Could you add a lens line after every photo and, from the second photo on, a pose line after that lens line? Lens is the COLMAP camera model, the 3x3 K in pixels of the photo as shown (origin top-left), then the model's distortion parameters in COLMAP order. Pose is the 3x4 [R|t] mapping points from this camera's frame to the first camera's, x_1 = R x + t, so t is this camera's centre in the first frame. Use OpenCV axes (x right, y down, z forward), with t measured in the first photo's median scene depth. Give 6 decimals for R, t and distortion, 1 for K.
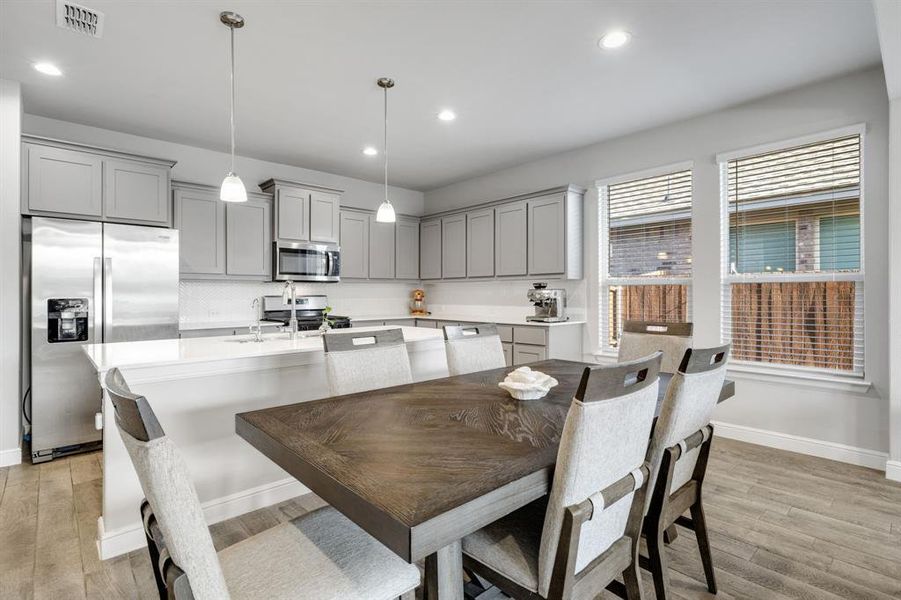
lens RADIAL K [[440.9, 0, 446.0], [0, 440.9, 295.3], [0, 0, 1]] dist [0.021495, -0.000365]
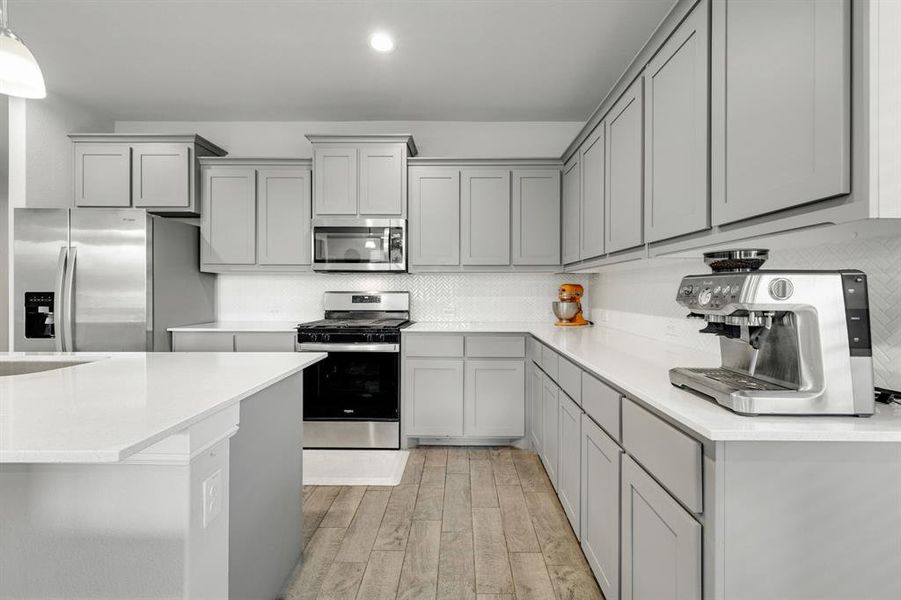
lens RADIAL K [[383.0, 0, 453.7], [0, 383.0, 291.9], [0, 0, 1]] dist [0.001818, 0.000167]
pose [[0.735386, 0.008522, -0.677595, 0.243480], [-0.007741, 0.999961, 0.004174, -0.001943], [0.677605, 0.002176, 0.735423, 0.703967]]
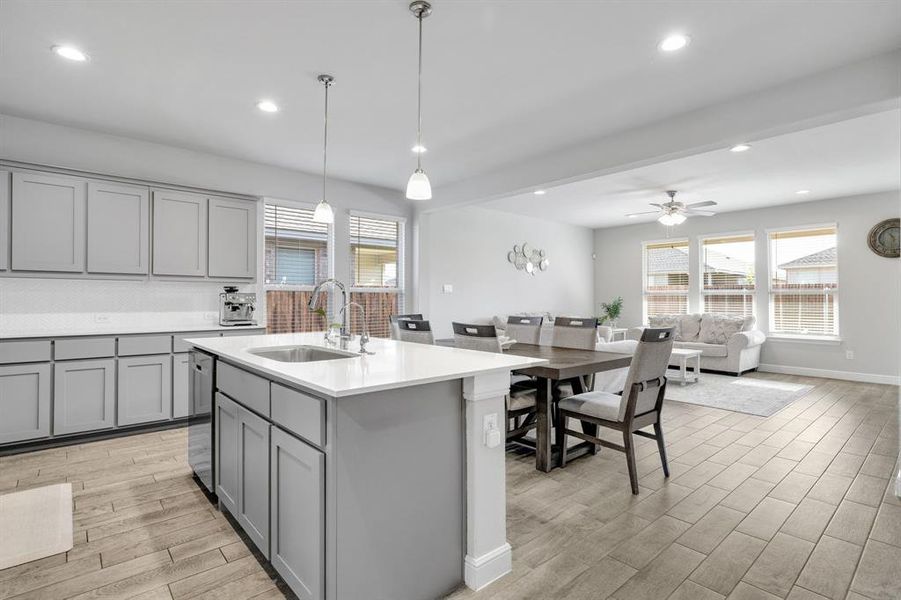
lens RADIAL K [[440.4, 0, 449.4], [0, 440.4, 296.9], [0, 0, 1]] dist [-0.000990, -0.000034]
pose [[0.017824, 0.008515, 0.999805, -0.752274], [-0.000721, 0.999964, -0.008503, 0.003531], [-0.999841, -0.000569, 0.017830, 0.492424]]
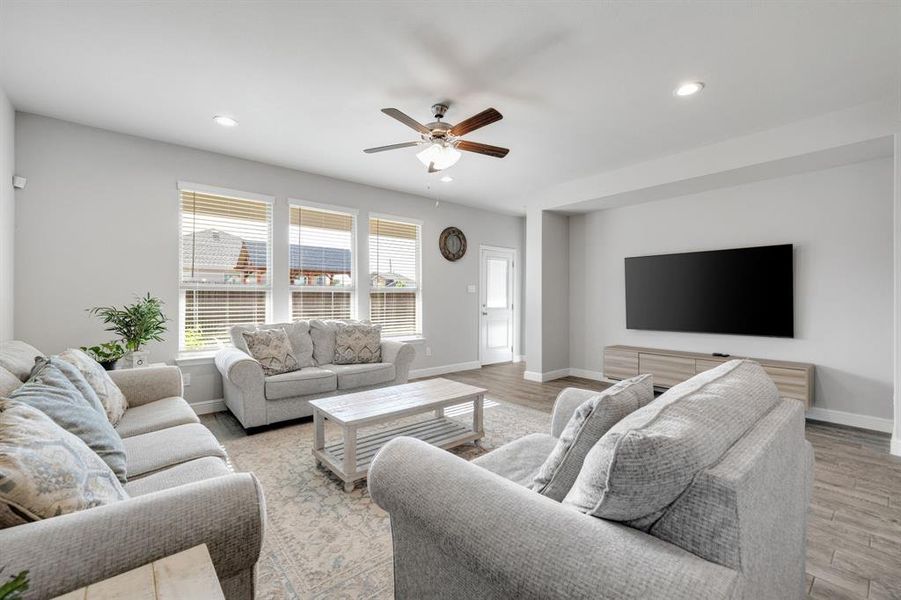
lens RADIAL K [[381.1, 0, 454.3], [0, 381.1, 298.5], [0, 0, 1]] dist [0.001779, 0.000628]
pose [[-0.999543, 0.005233, 0.029766, 0.562927], [0.005291, 0.999984, 0.001890, -0.001340], [-0.029755, 0.002047, -0.999555, 0.491355]]
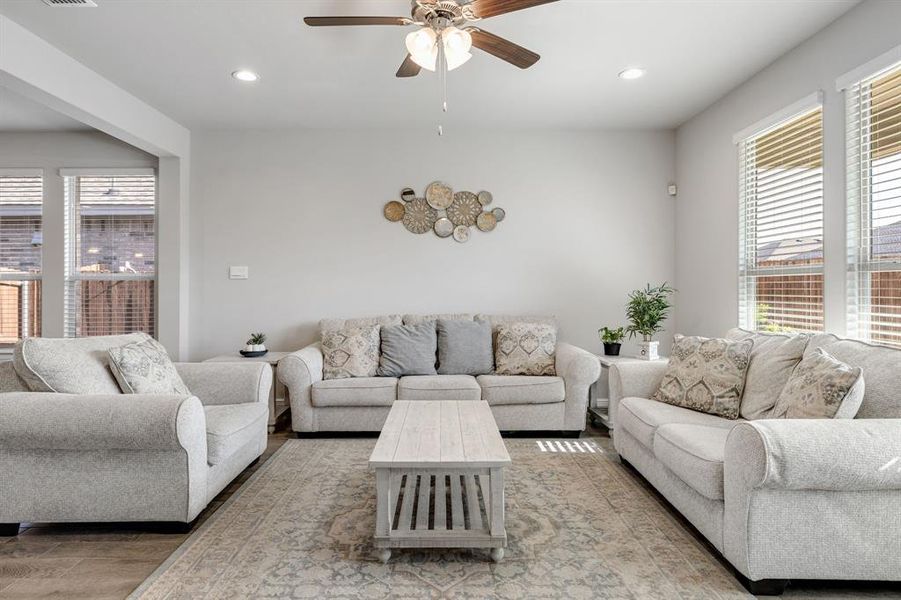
lens RADIAL K [[520.1, 0, 440.0], [0, 520.1, 286.7], [0, 0, 1]] dist [0.003222, 0.000206]
pose [[0.671689, 0.005192, 0.740815, 0.215836], [0.000112, 0.999975, -0.007110, 0.001054], [-0.740833, 0.004858, 0.671672, -0.525814]]
